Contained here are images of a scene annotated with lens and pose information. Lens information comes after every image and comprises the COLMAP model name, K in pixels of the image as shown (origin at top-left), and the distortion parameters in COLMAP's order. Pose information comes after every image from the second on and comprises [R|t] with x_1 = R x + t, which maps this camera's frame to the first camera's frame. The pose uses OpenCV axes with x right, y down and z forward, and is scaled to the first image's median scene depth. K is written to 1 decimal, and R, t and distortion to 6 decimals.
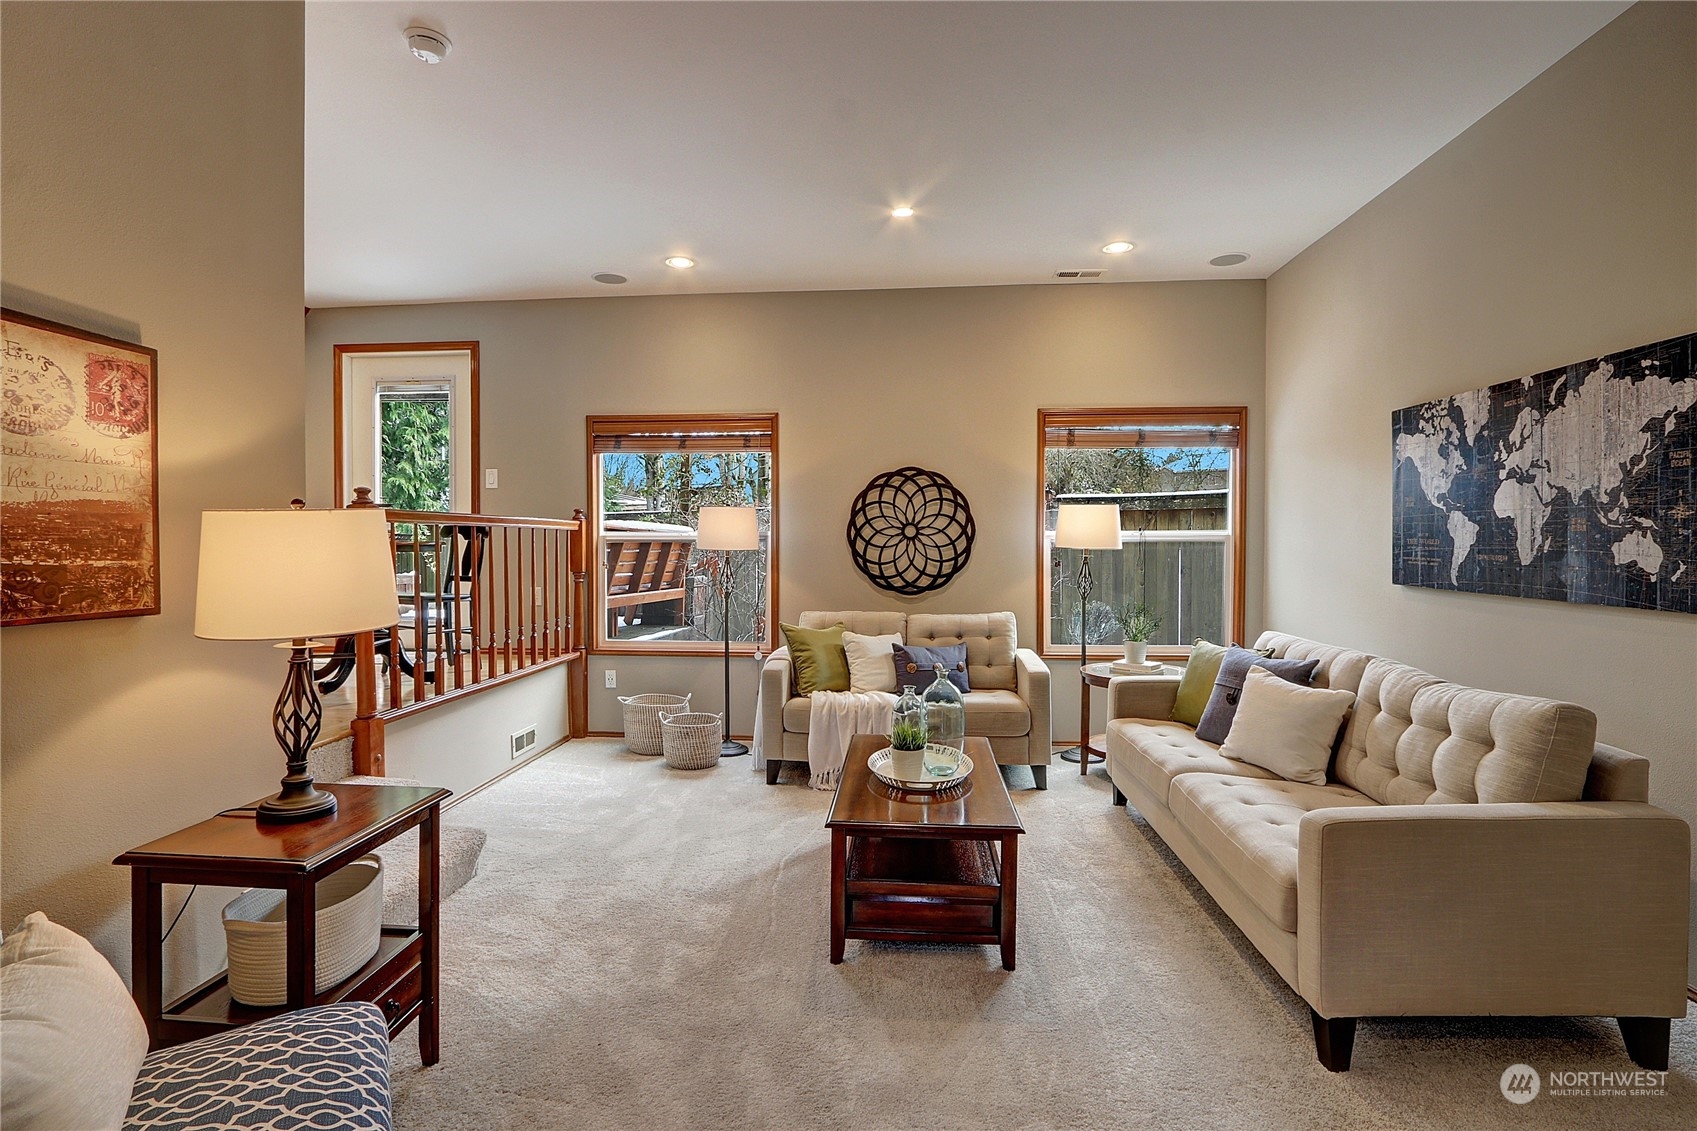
lens RADIAL K [[816.7, 0, 807.4], [0, 816.7, 564.9], [0, 0, 1]] dist [-0.020314, 0.002325]
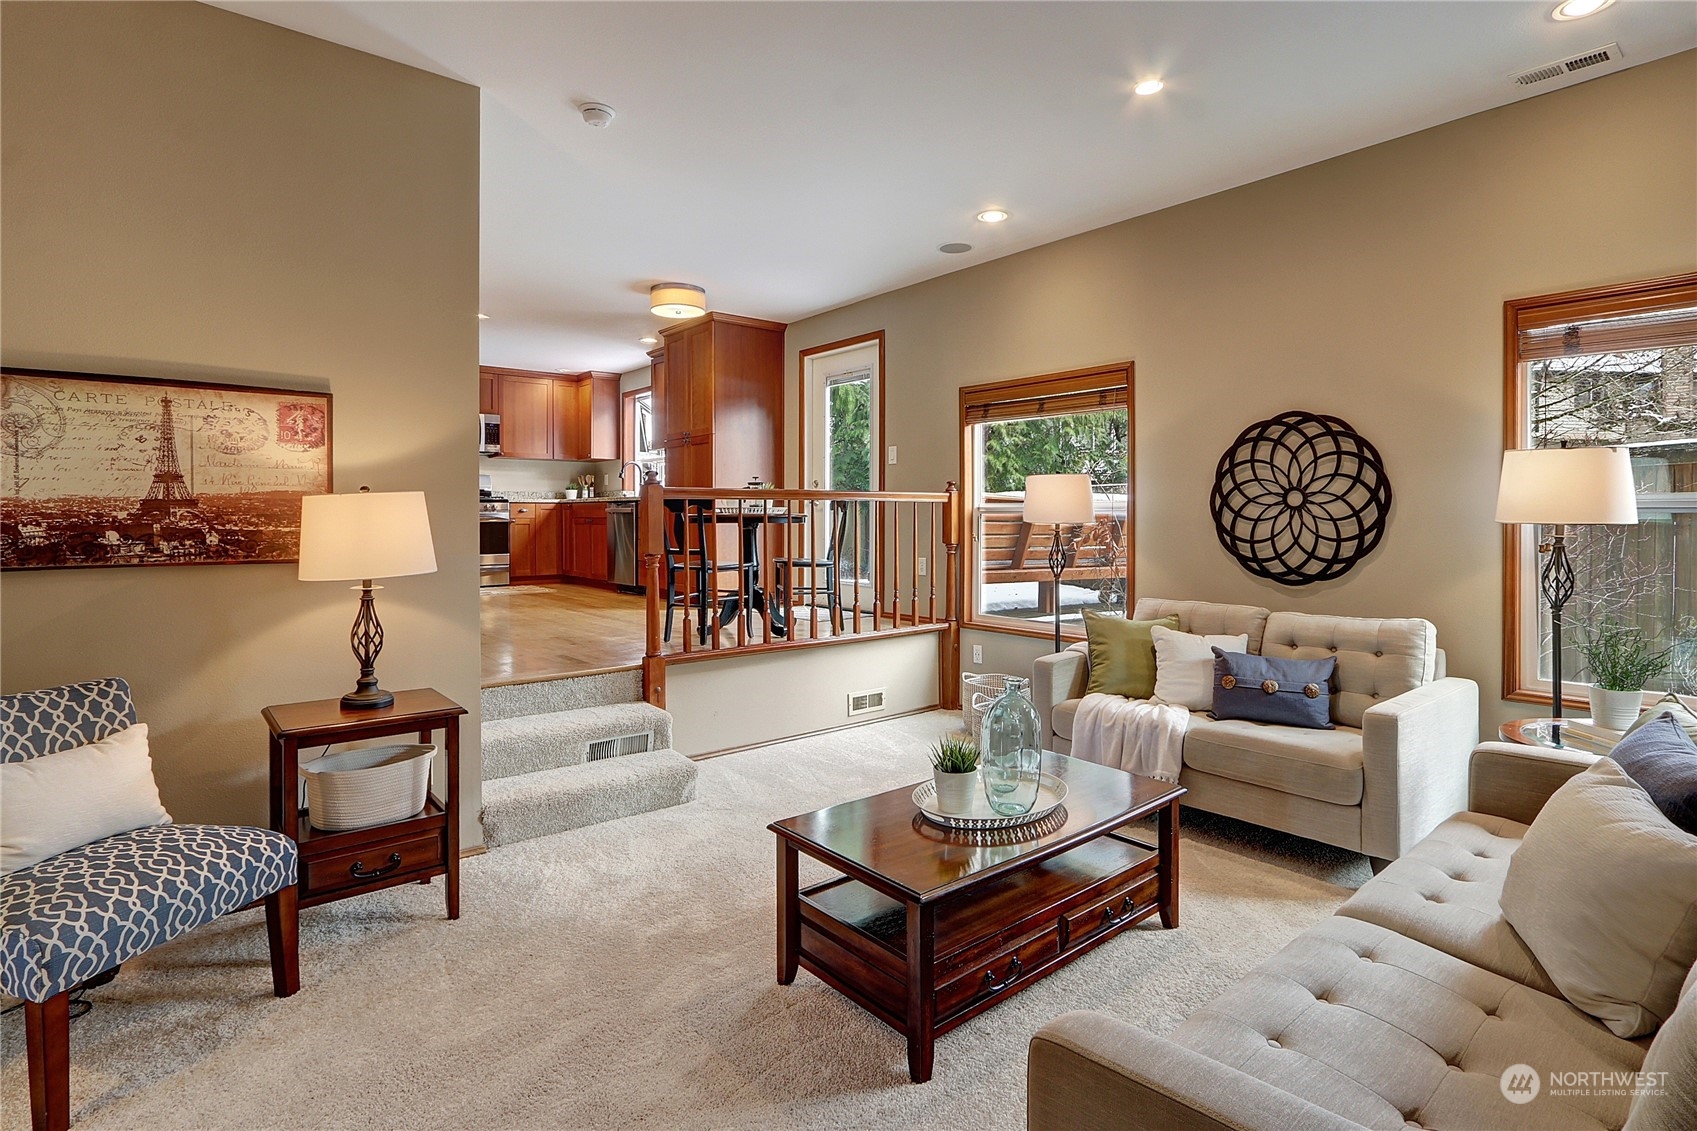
lens RADIAL K [[816.7, 0, 838.7], [0, 816.7, 523.9], [0, 0, 1]] dist [-0.020314, 0.002325]
pose [[0.717097, 0.006300, -0.696945, 0.380272], [-0.016513, 0.999832, -0.007953, -0.006342], [0.696778, 0.017211, 0.717081, 0.212464]]
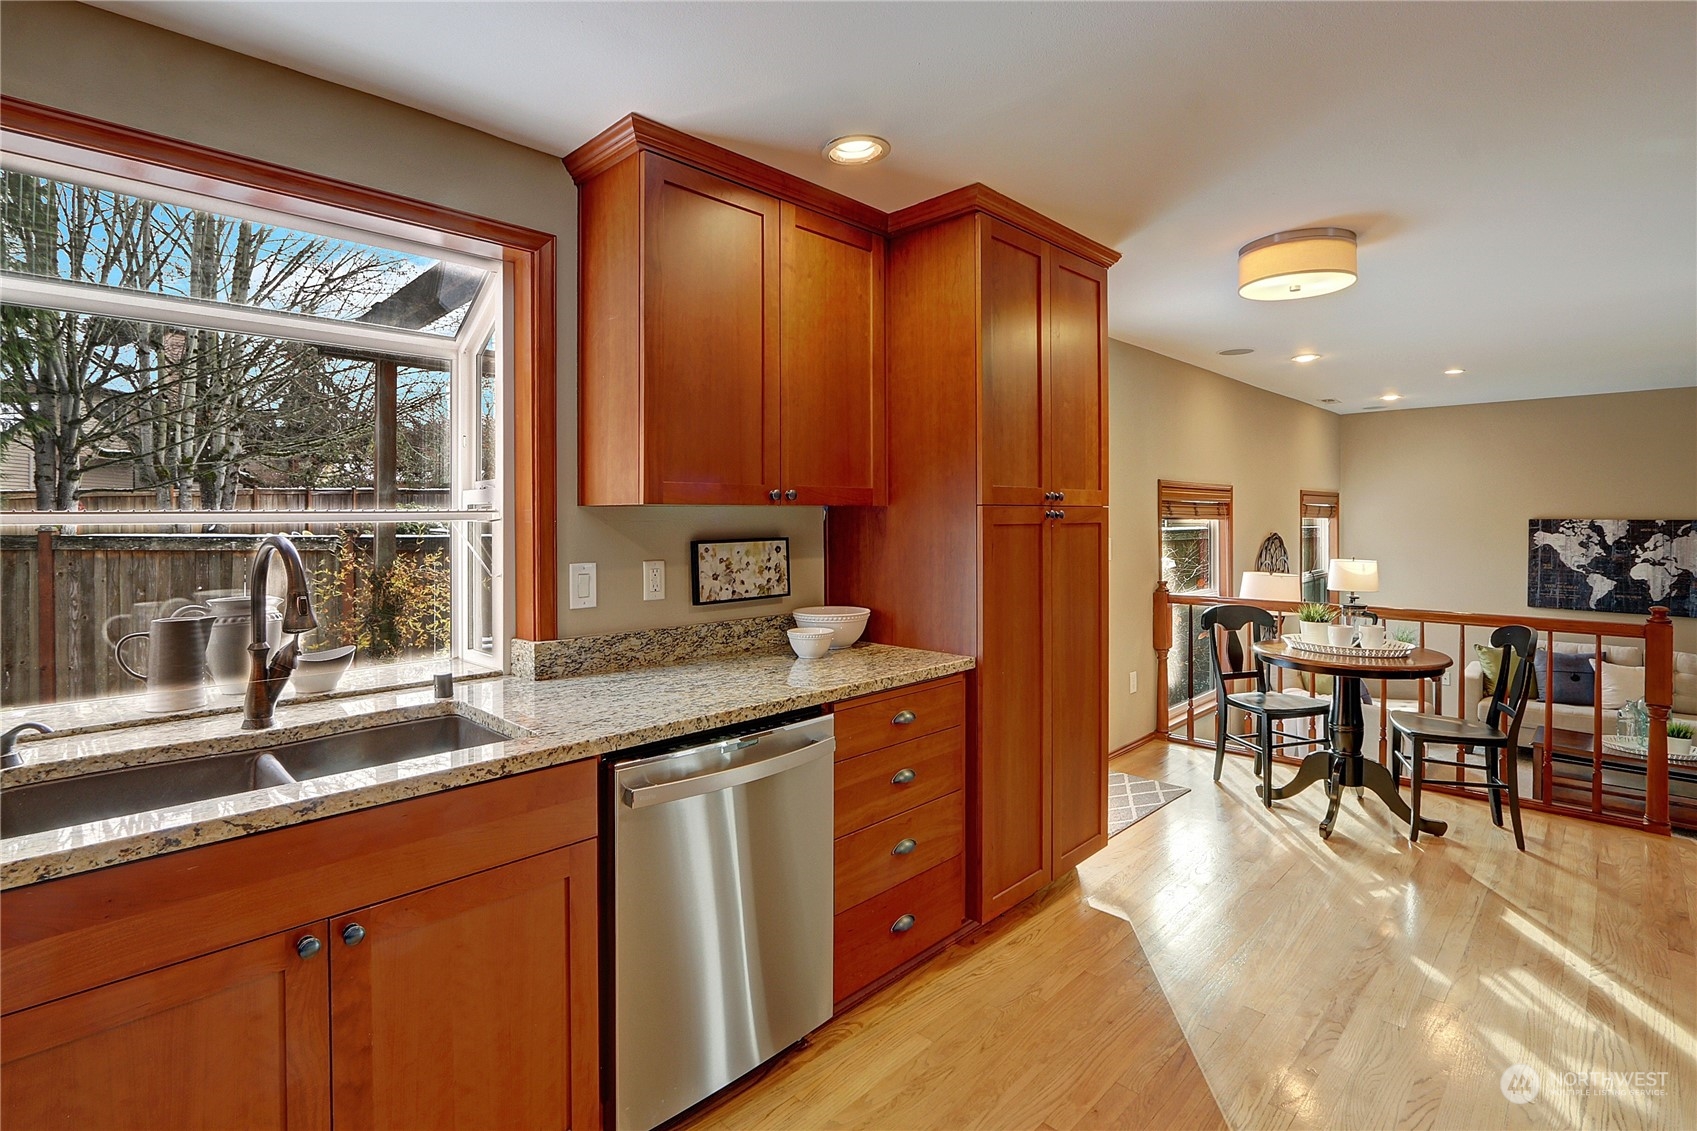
lens RADIAL K [[816.7, 0, 795.3], [0, 816.7, 512.0], [0, 0, 1]] dist [-0.020314, 0.002325]
pose [[0.640160, 0.000079, 0.768242, -1.452394], [0.024077, 0.999507, -0.020166, -0.158841], [-0.767865, 0.031406, 0.639842, 0.841333]]
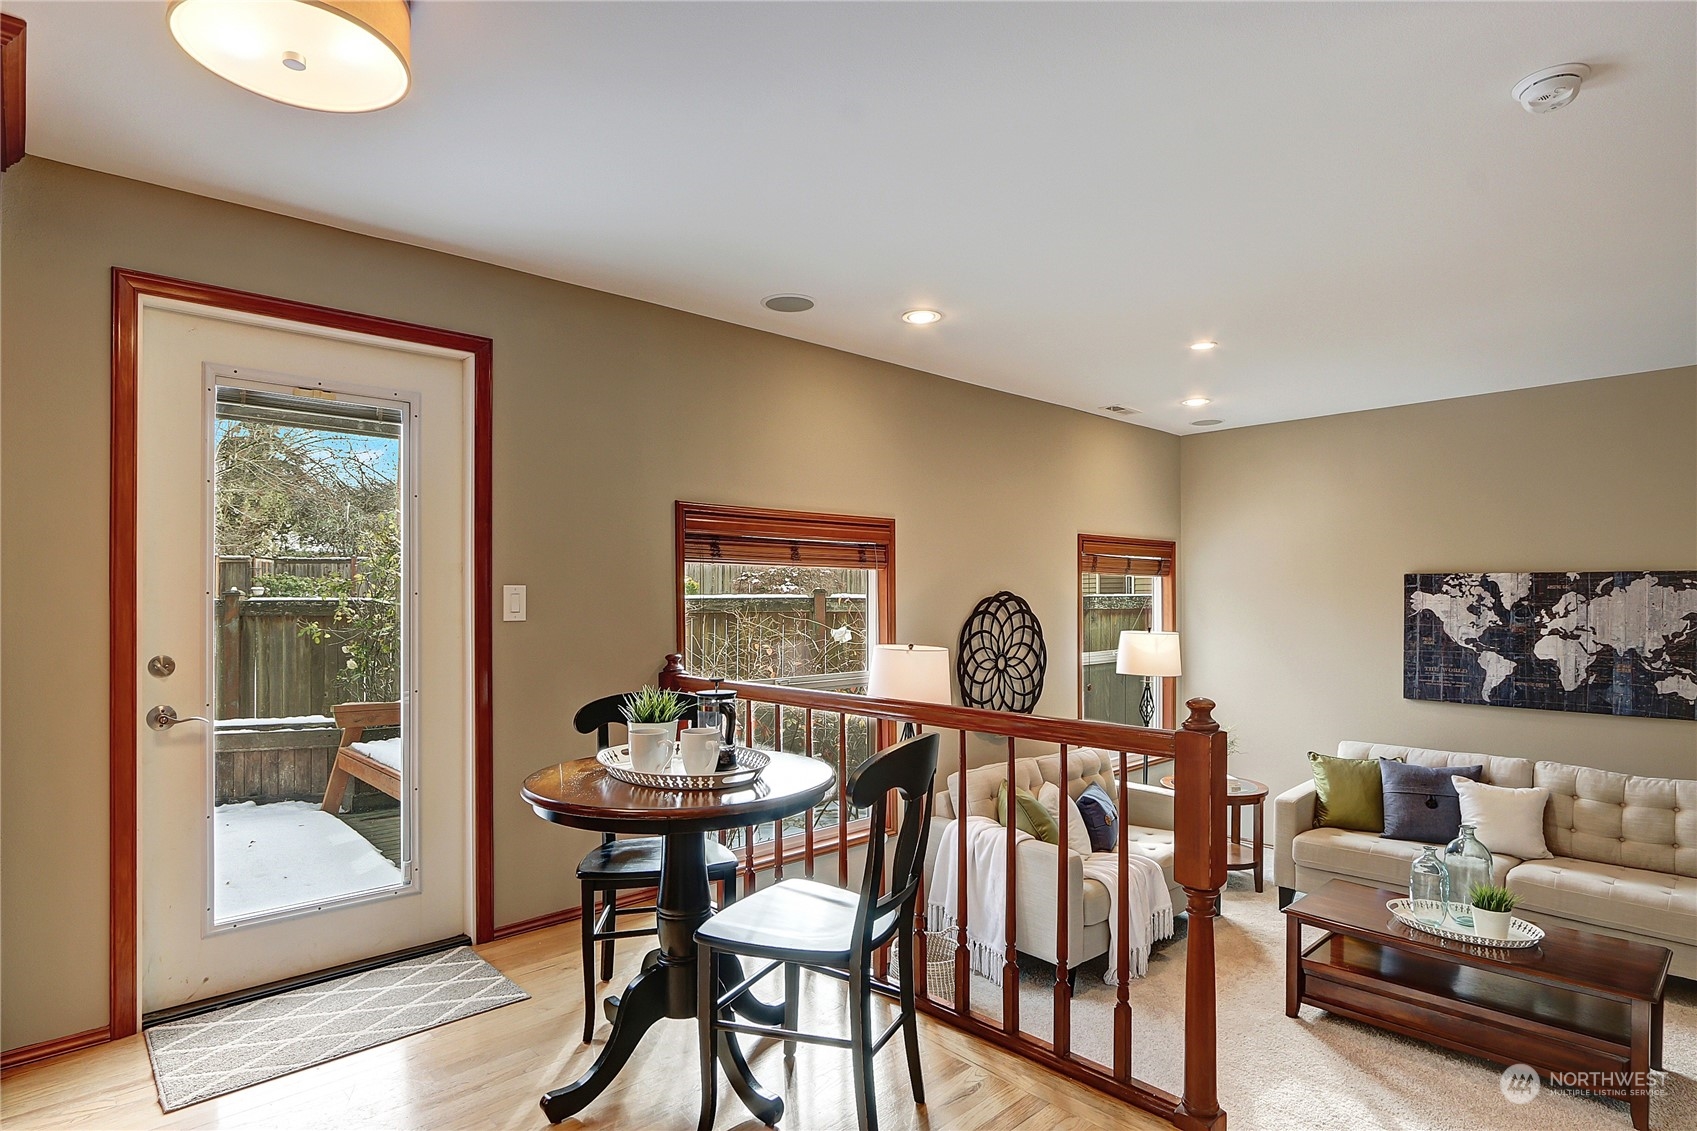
lens RADIAL K [[905.1, 0, 791.3], [0, 905.1, 588.4], [0, 0, 1]] dist [-0.019827, 0.000815]
pose [[0.664521, 0.000087, 0.747269, -0.848005], [0.025294, 0.999424, -0.022609, -0.118233], [-0.746841, 0.033926, 0.664136, 0.574690]]
